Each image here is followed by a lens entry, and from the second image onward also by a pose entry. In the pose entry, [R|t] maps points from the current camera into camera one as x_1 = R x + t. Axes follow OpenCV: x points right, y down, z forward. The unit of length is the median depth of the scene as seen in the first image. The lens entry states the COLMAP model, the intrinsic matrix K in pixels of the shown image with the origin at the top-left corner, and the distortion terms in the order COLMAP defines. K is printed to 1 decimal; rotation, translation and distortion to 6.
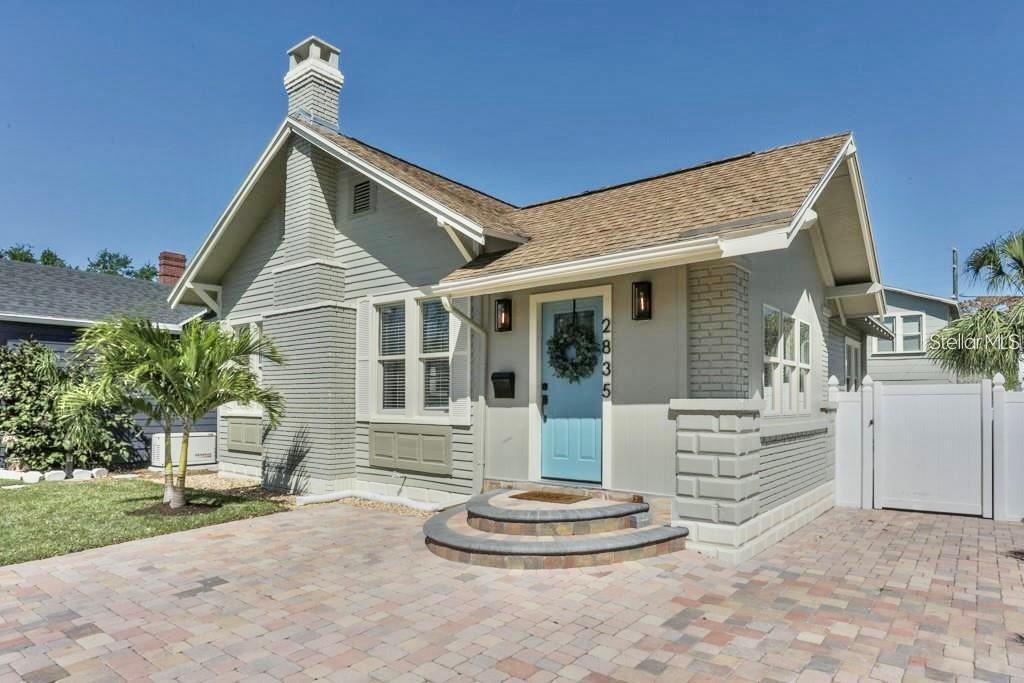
lens RADIAL K [[630.9, 0, 515.3], [0, 630.9, 379.8], [0, 0, 1]] dist [-0.058972, -0.000621]
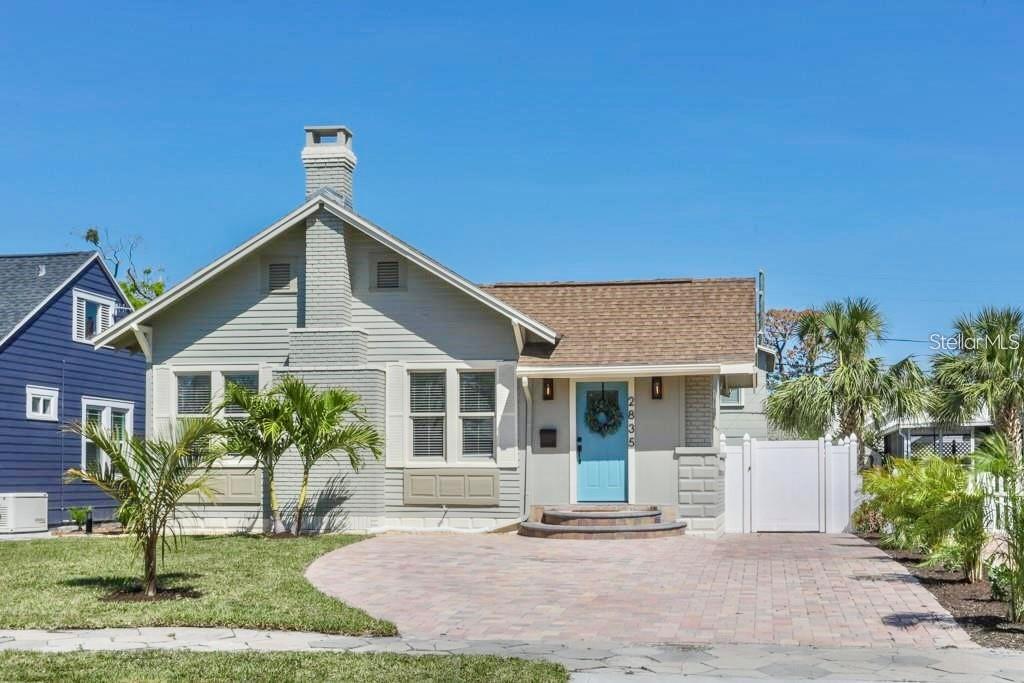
lens RADIAL K [[1538.1, 0, 512.0], [0, 1538.1, 341.5], [0, 0, 1]] dist [0.075564, 0.021818]
pose [[0.879409, 0.040238, 0.474364, -1.620606], [-0.012888, 0.998069, -0.060769, 0.002578], [-0.475893, 0.047327, 0.878229, -1.876797]]
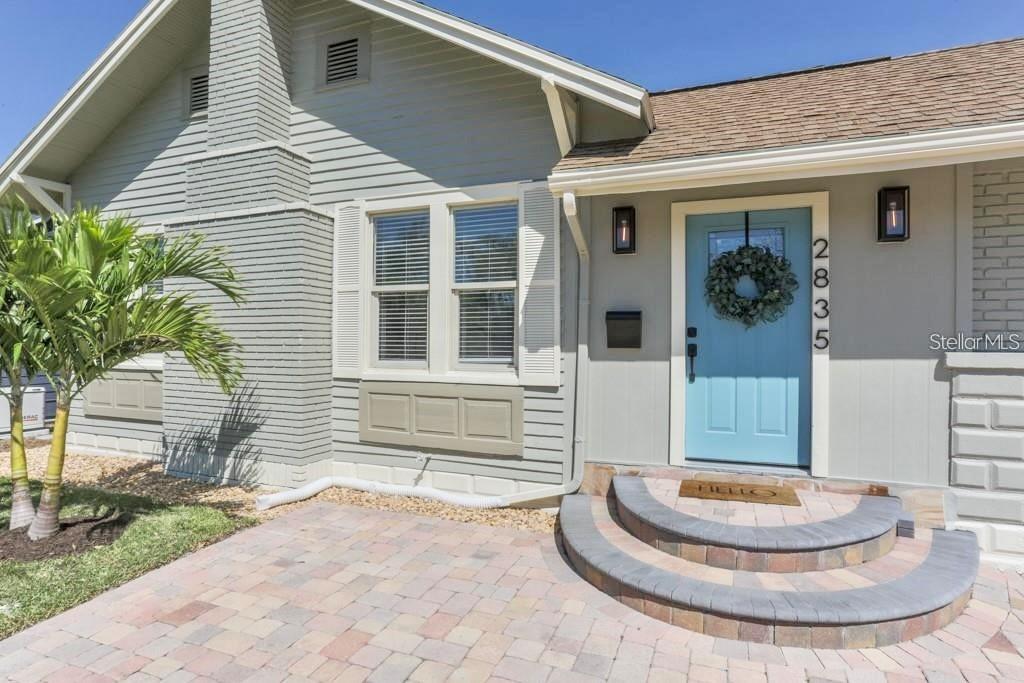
lens RADIAL K [[511.3, 0, 443.3], [0, 511.3, 335.9], [0, 0, 1]] dist [-0.049265, 0.017765]
pose [[0.952952, 0.010073, 0.302953, -0.354758], [-0.015666, 0.999749, 0.016038, 0.008908], [-0.302715, -0.020030, 0.952871, 0.481245]]
